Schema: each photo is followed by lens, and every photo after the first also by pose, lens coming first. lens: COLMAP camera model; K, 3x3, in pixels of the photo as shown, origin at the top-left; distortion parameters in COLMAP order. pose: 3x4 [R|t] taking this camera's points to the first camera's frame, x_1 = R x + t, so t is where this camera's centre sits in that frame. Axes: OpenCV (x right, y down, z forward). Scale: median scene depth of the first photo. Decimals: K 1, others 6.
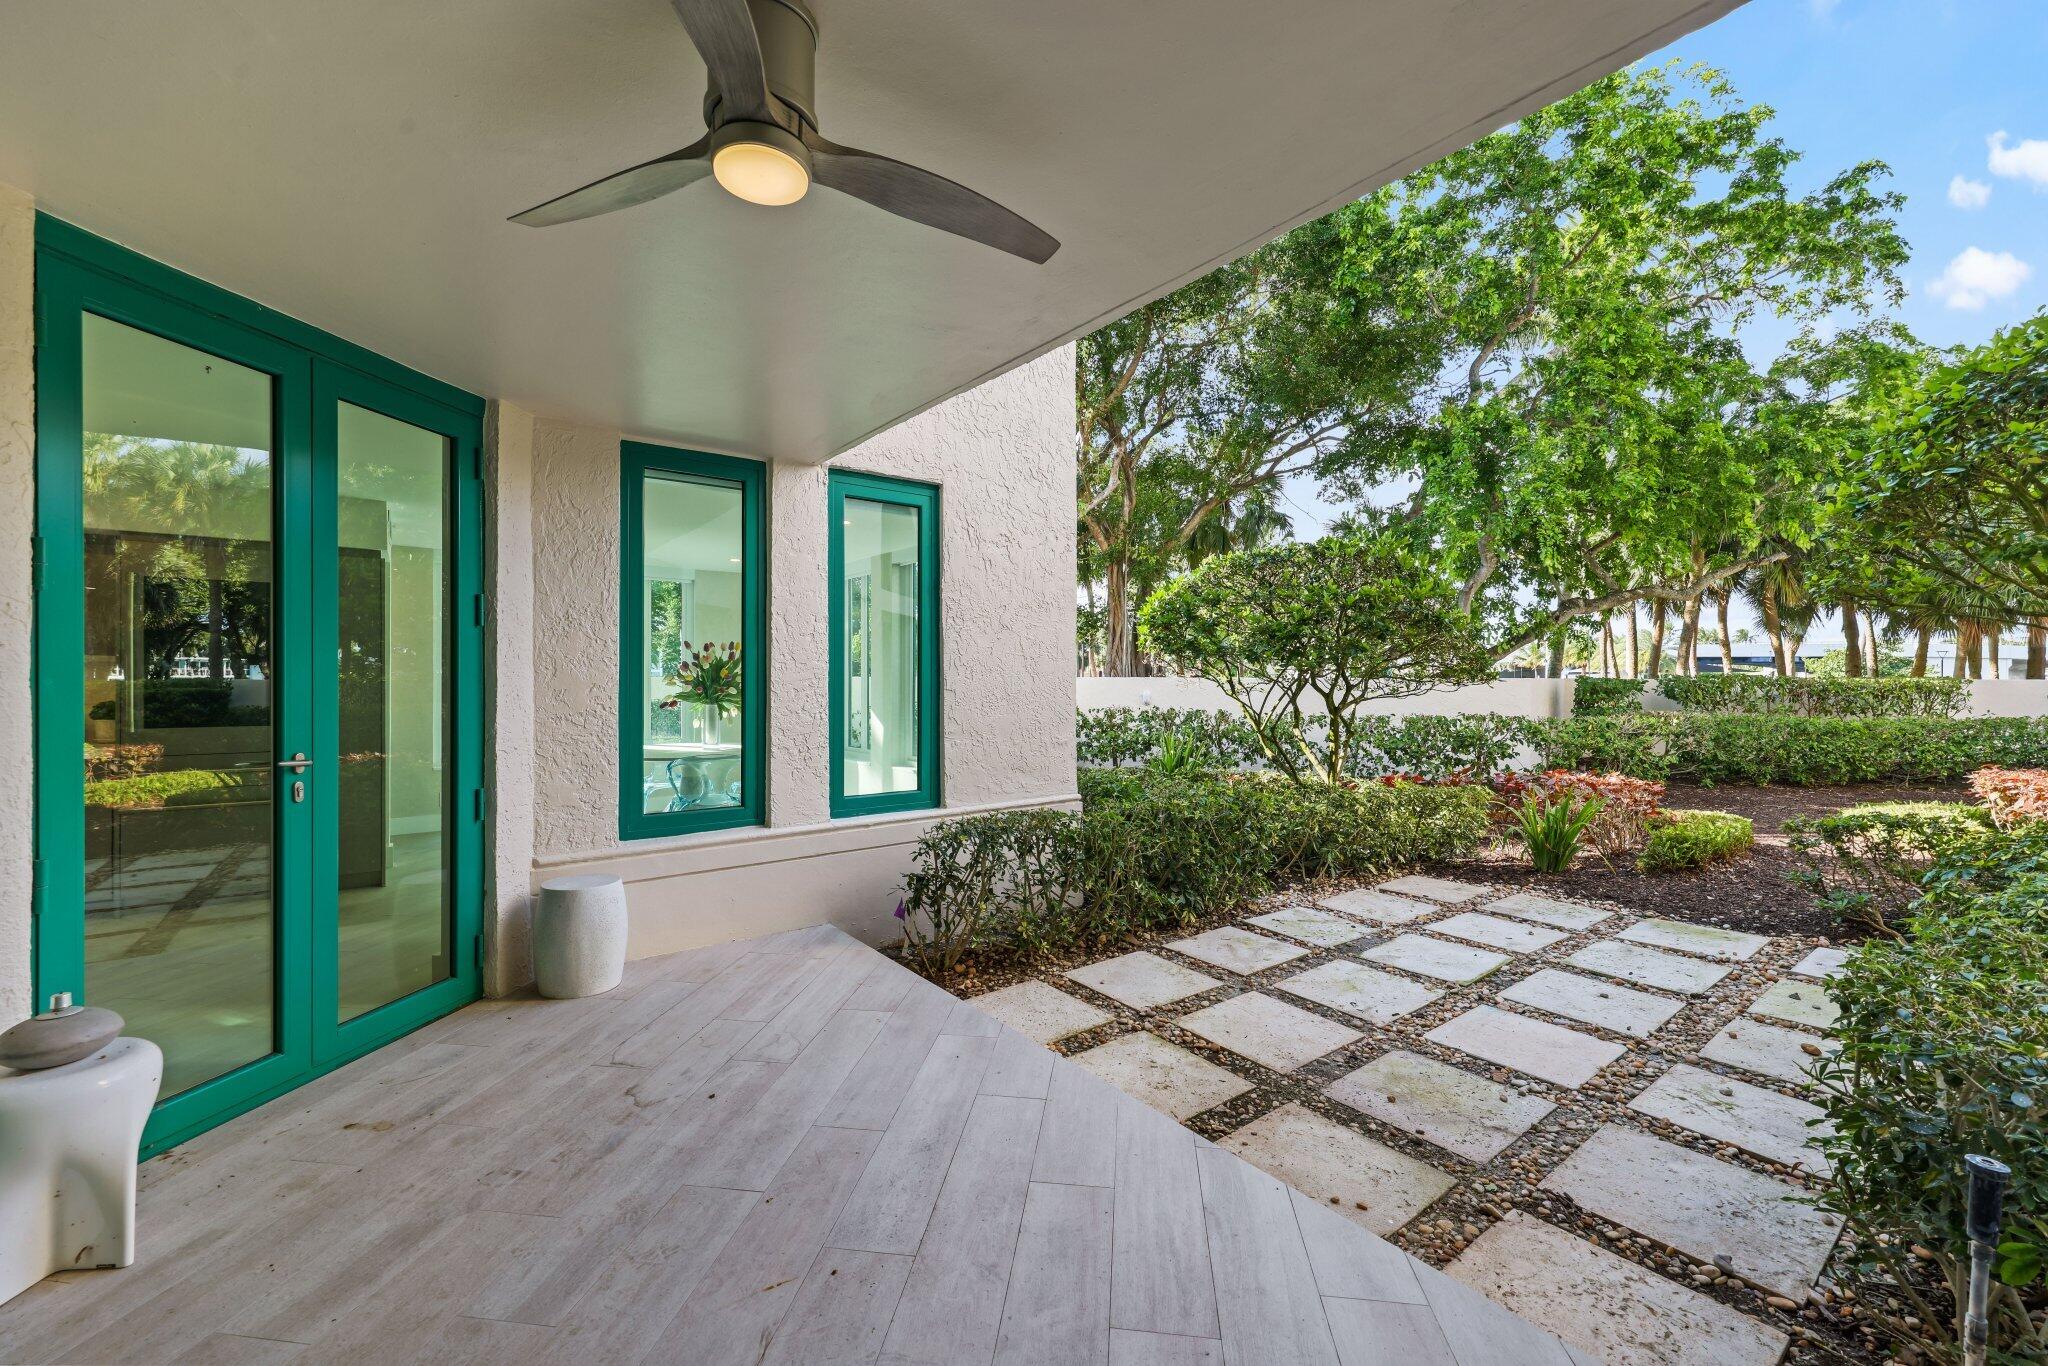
lens RADIAL K [[833.9, 0, 1024.0], [0, 833.9, 683.0], [0, 0, 1]] dist [-0.000228, 0.000341]
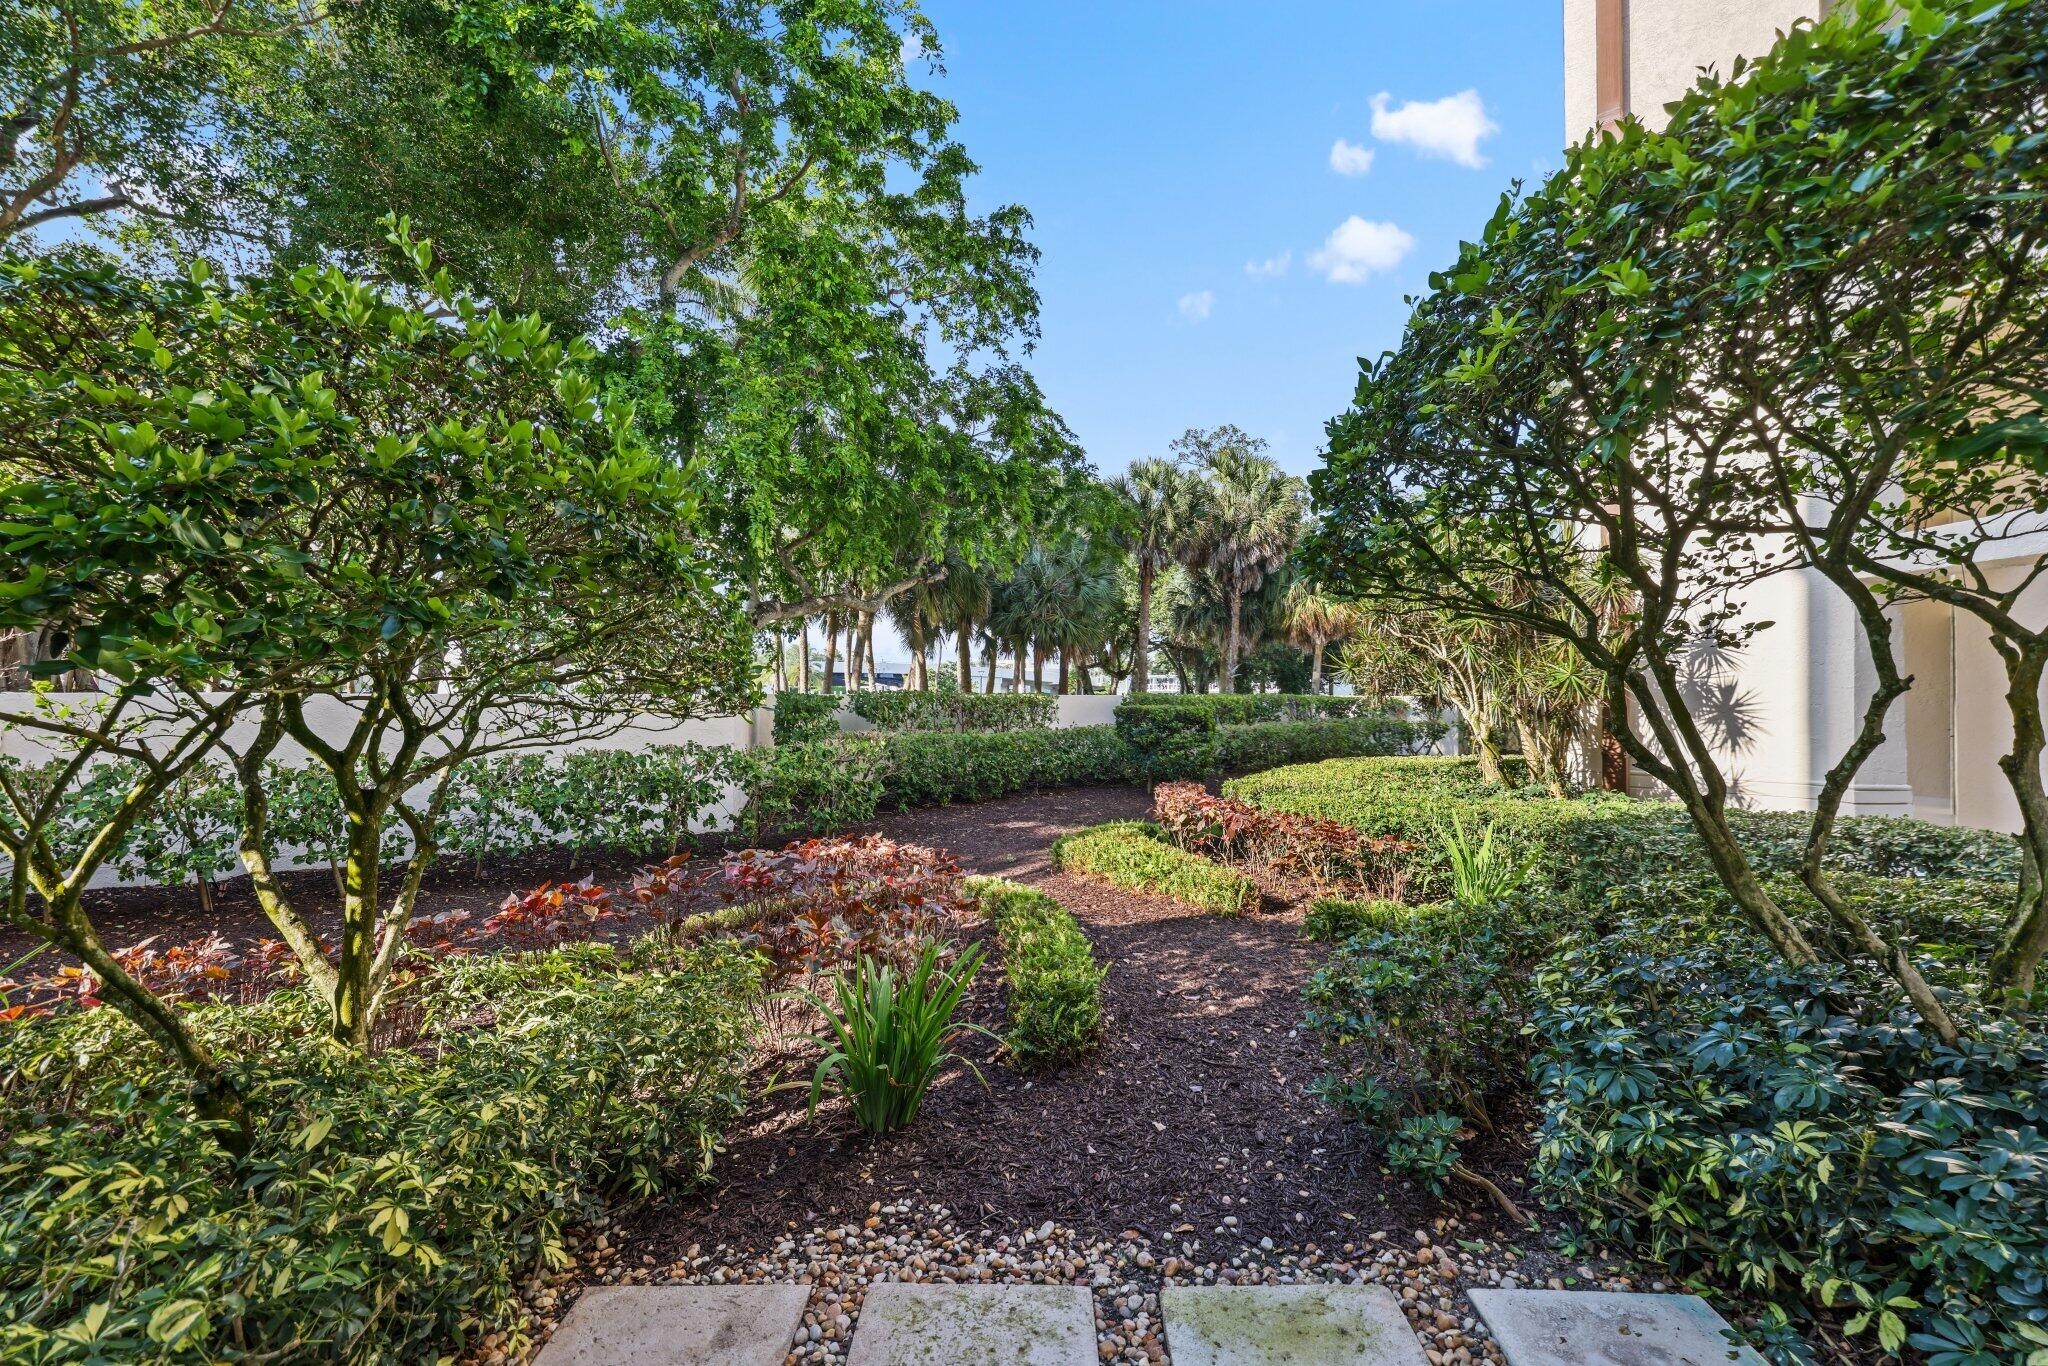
lens RADIAL K [[888.7, 0, 1024.0], [0, 888.7, 683.0], [0, 0, 1]] dist [-0.001025, -0.000151]
pose [[0.618987, 0.010075, 0.785337, 0.127263], [-0.000315, 0.999921, -0.012579, -0.006365], [-0.785401, 0.007539, 0.618941, 0.280818]]
